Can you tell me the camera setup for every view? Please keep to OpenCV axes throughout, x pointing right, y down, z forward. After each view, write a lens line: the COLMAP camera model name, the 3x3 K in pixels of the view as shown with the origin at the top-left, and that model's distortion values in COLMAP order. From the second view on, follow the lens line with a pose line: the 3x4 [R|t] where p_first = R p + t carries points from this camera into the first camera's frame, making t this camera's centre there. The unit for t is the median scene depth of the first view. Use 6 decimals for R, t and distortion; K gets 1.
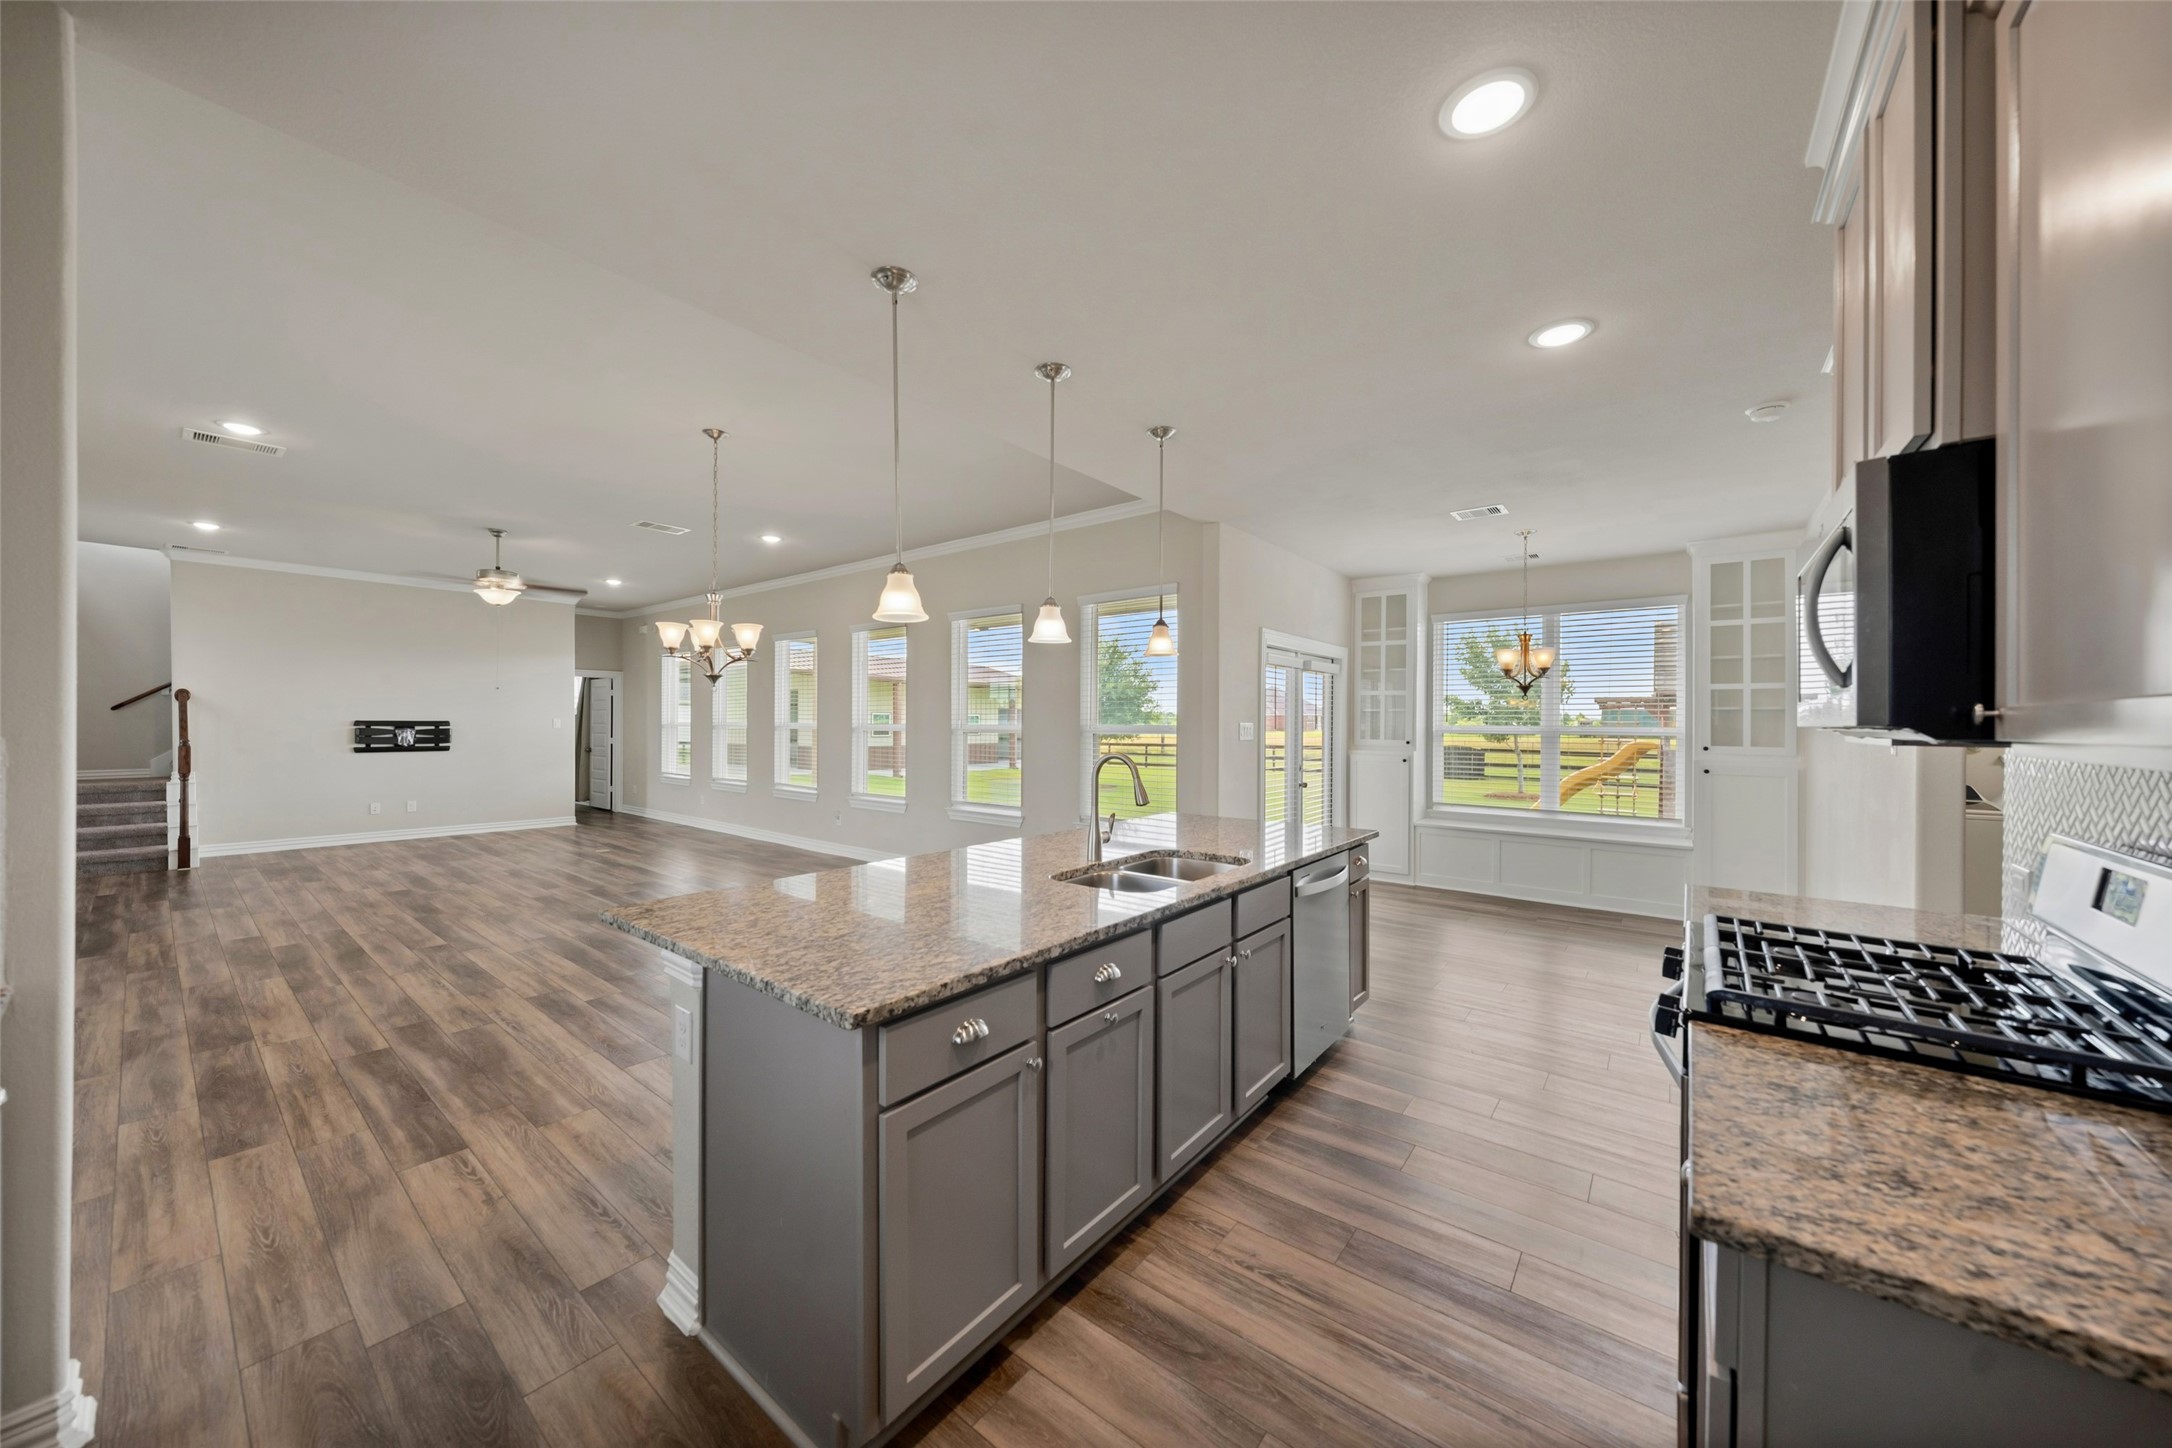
lens RADIAL K [[757.2, 0, 1065.7], [0, 757.2, 729.9], [0, 0, 1]] dist [0.001216, -0.000046]
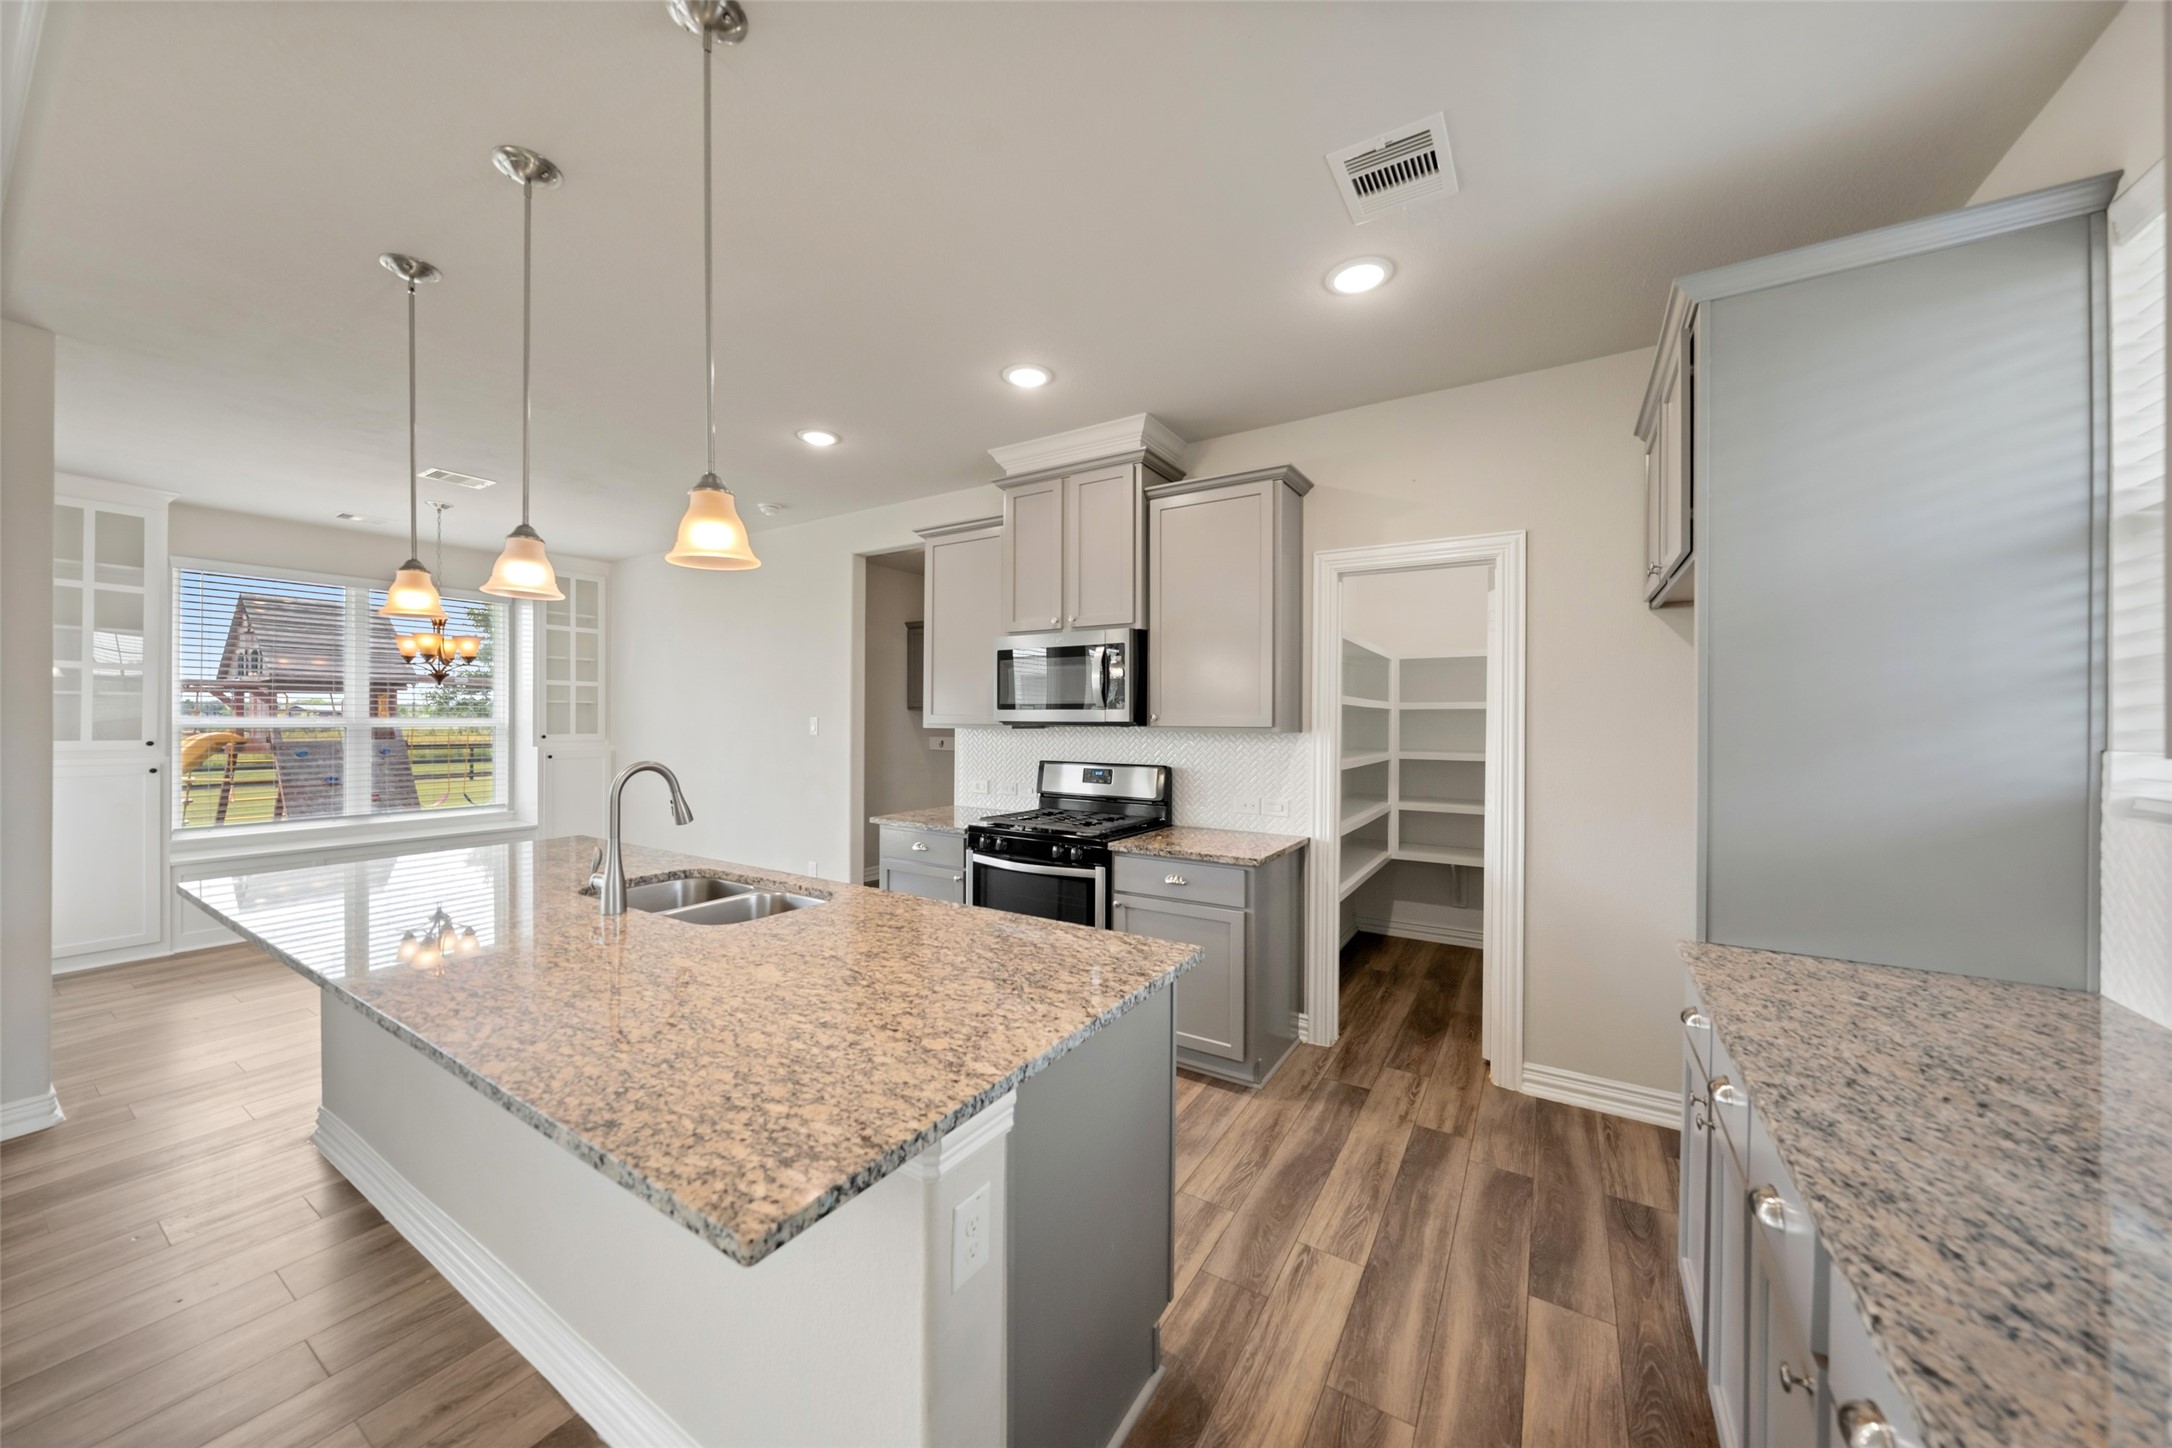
lens RADIAL K [[758.6, 0, 1088.2], [0, 758.6, 718.2], [0, 0, 1]] dist [-0.005154, 0.000230]
pose [[-0.135122, -0.007683, 0.990799, -0.672252], [0.002485, 0.999964, 0.008093, -0.016692], [-0.990826, 0.003556, -0.135099, 0.589027]]
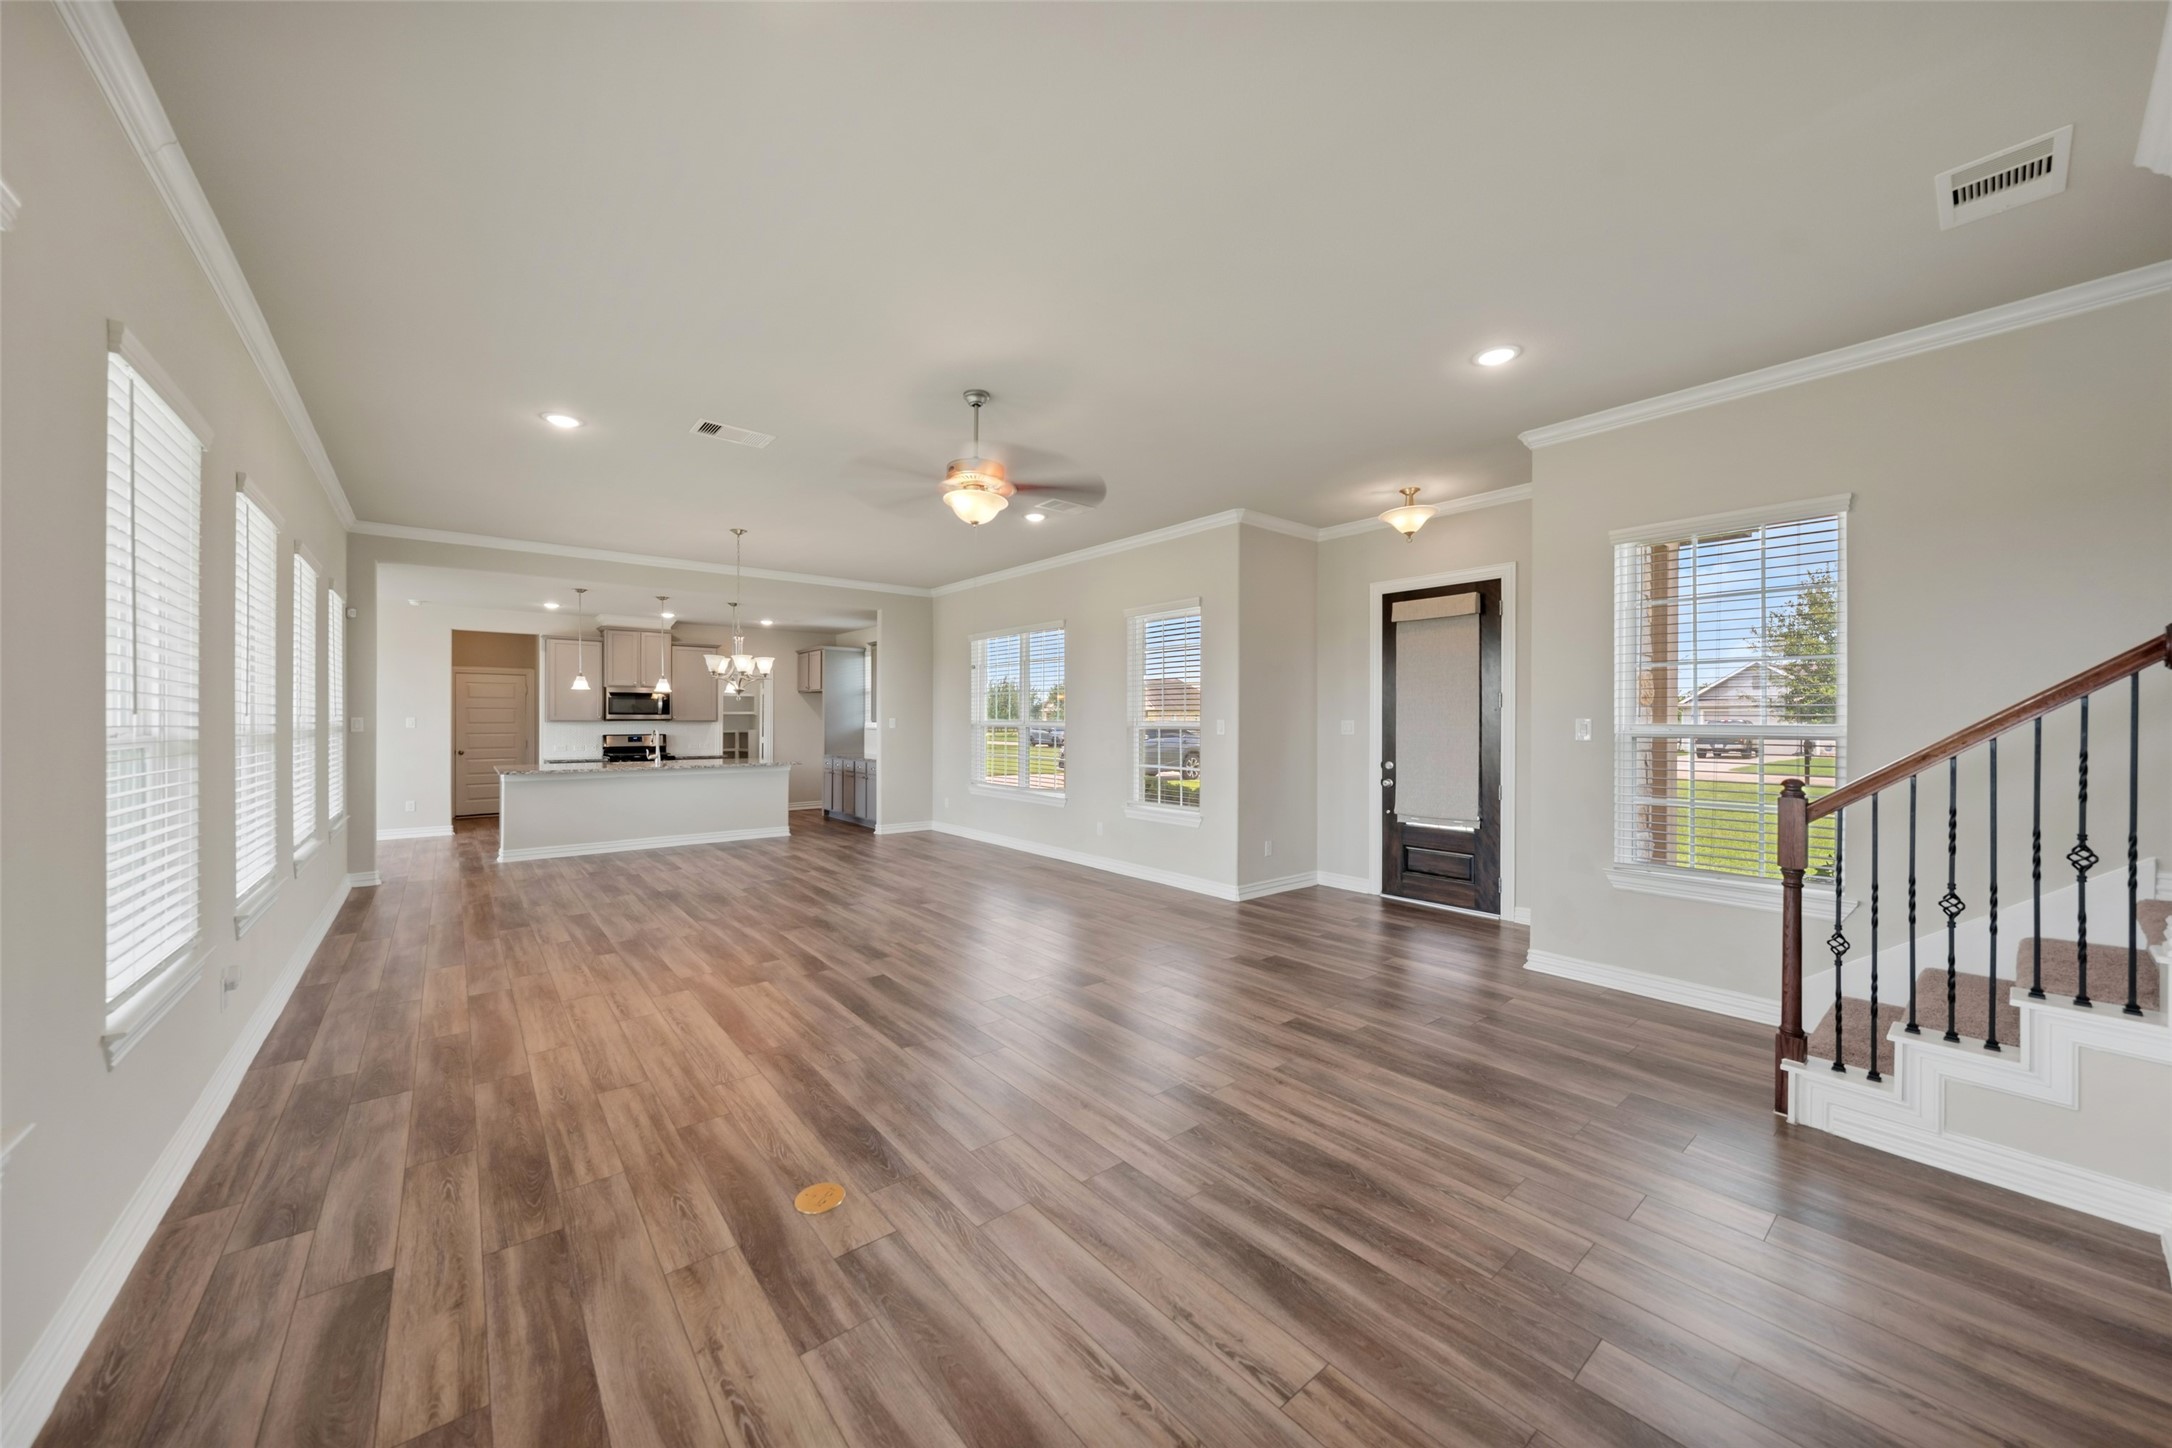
lens RADIAL K [[758.6, 0, 1072.4], [0, 758.6, 724.3], [0, 0, 1]] dist [-0.005154, 0.000230]
pose [[-0.979463, -0.009196, 0.201413, -2.087093], [-0.006455, 0.999877, 0.014261, -0.041334], [-0.201520, 0.012668, -0.979403, 3.463539]]
